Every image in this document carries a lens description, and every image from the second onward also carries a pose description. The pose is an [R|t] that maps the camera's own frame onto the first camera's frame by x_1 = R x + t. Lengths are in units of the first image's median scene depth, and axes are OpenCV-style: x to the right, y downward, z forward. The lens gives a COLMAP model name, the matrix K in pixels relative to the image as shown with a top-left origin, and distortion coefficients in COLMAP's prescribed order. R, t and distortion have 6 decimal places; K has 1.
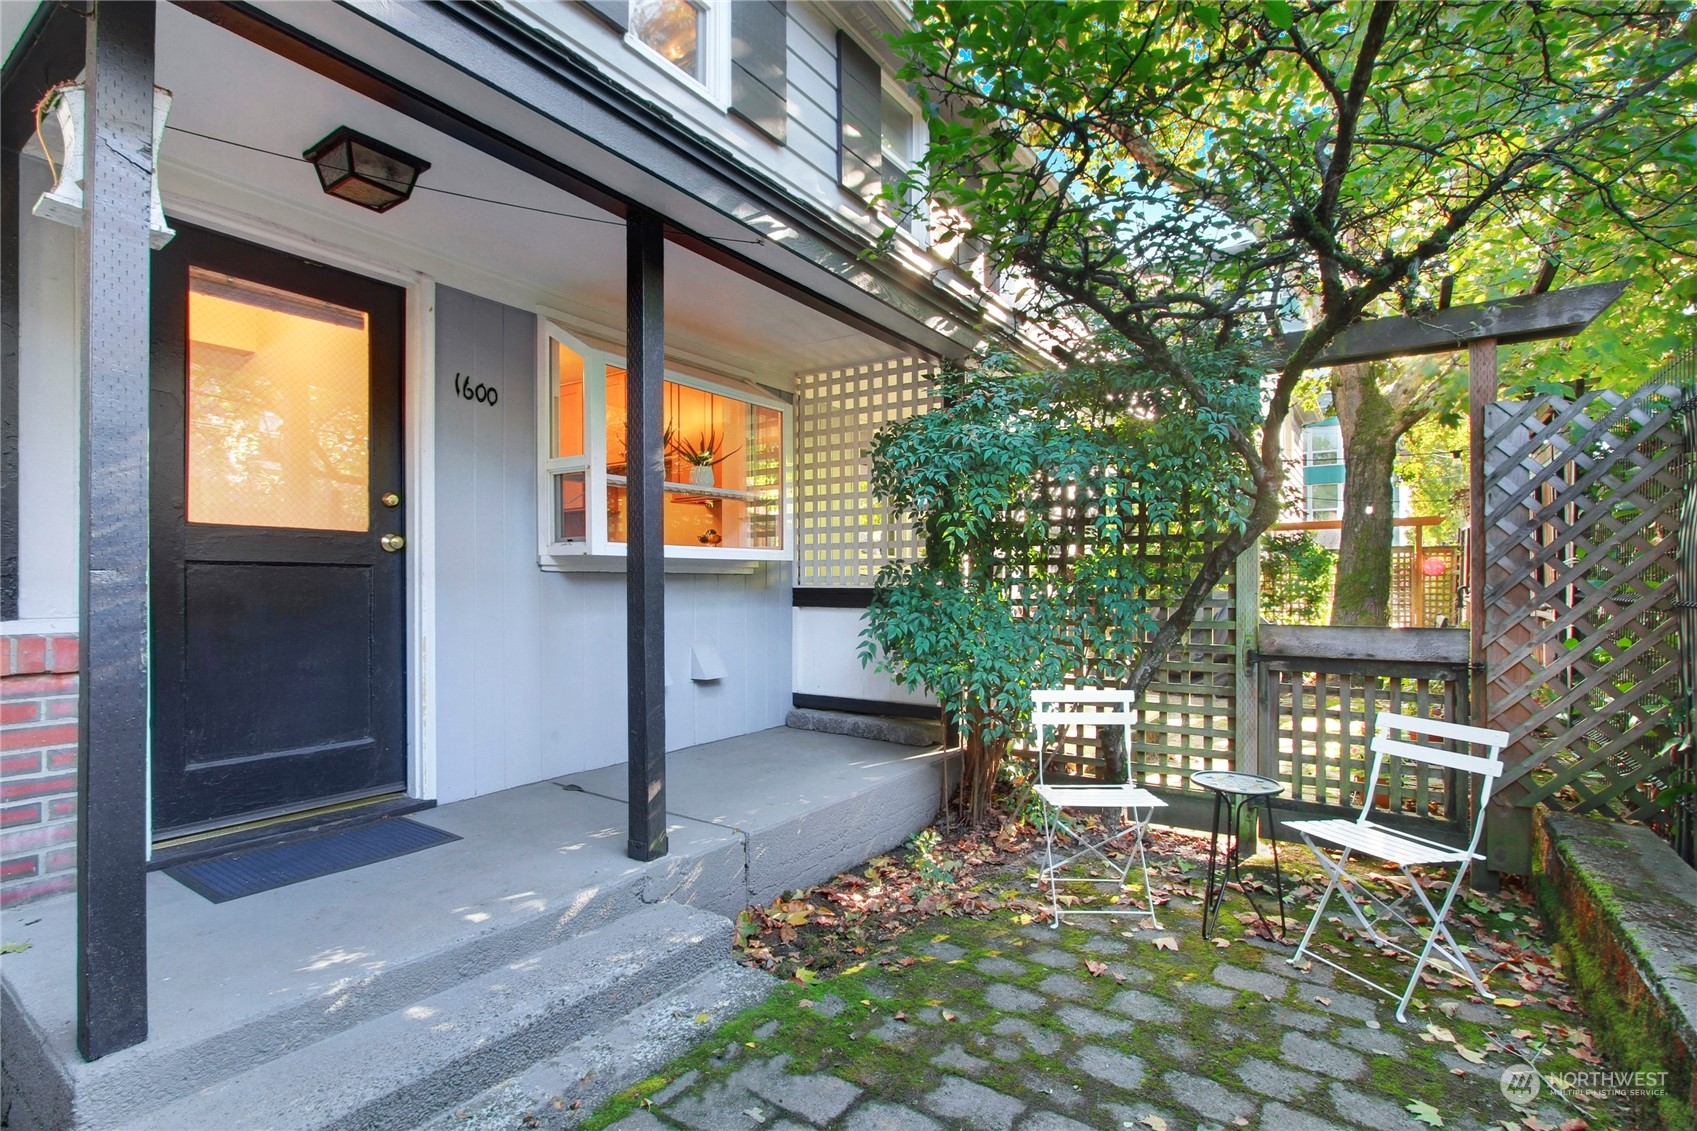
lens RADIAL K [[816.8, 0, 849.7], [0, 816.8, 581.5], [0, 0, 1]] dist [-0.014779, 0.004437]
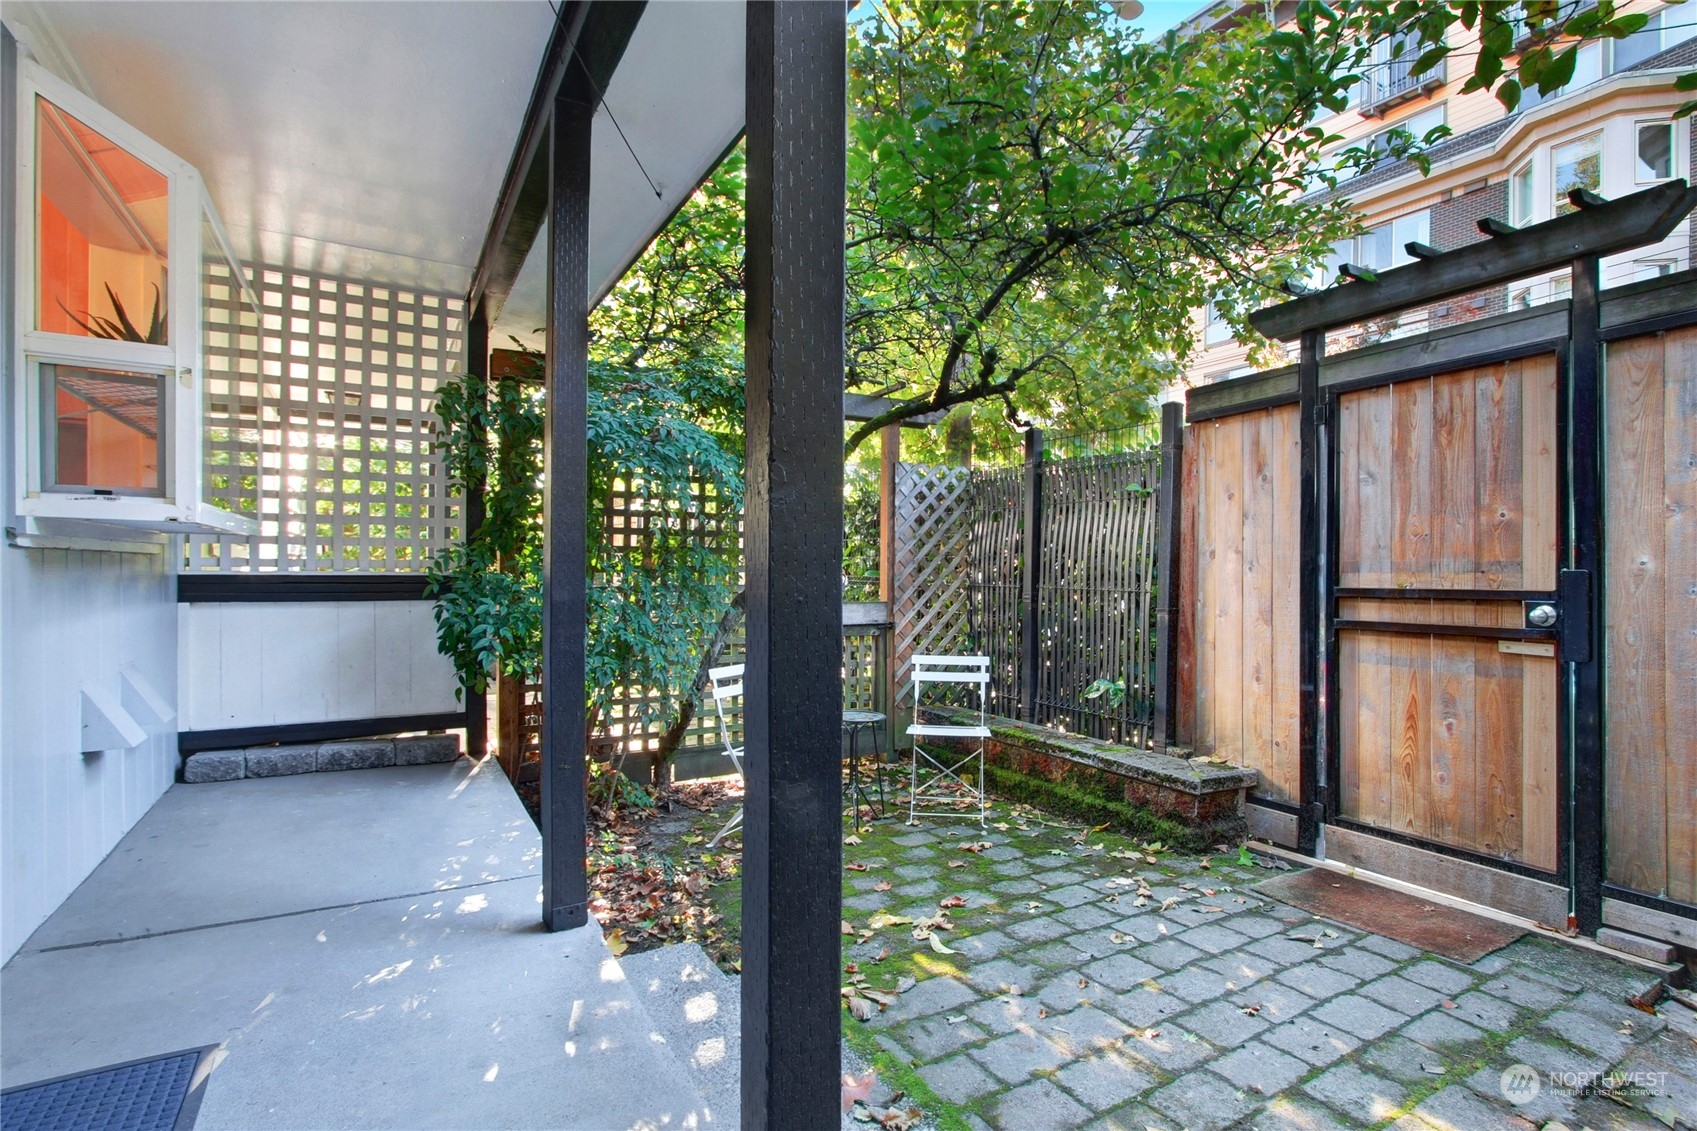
lens RADIAL K [[816.8, 0, 885.9], [0, 816.8, 569.8], [0, 0, 1]] dist [-0.014779, 0.004437]
pose [[0.412159, 0.004321, 0.911102, -0.798870], [-0.012509, 0.999921, 0.000916, -0.006964], [-0.911026, -0.011775, 0.412180, 0.381956]]
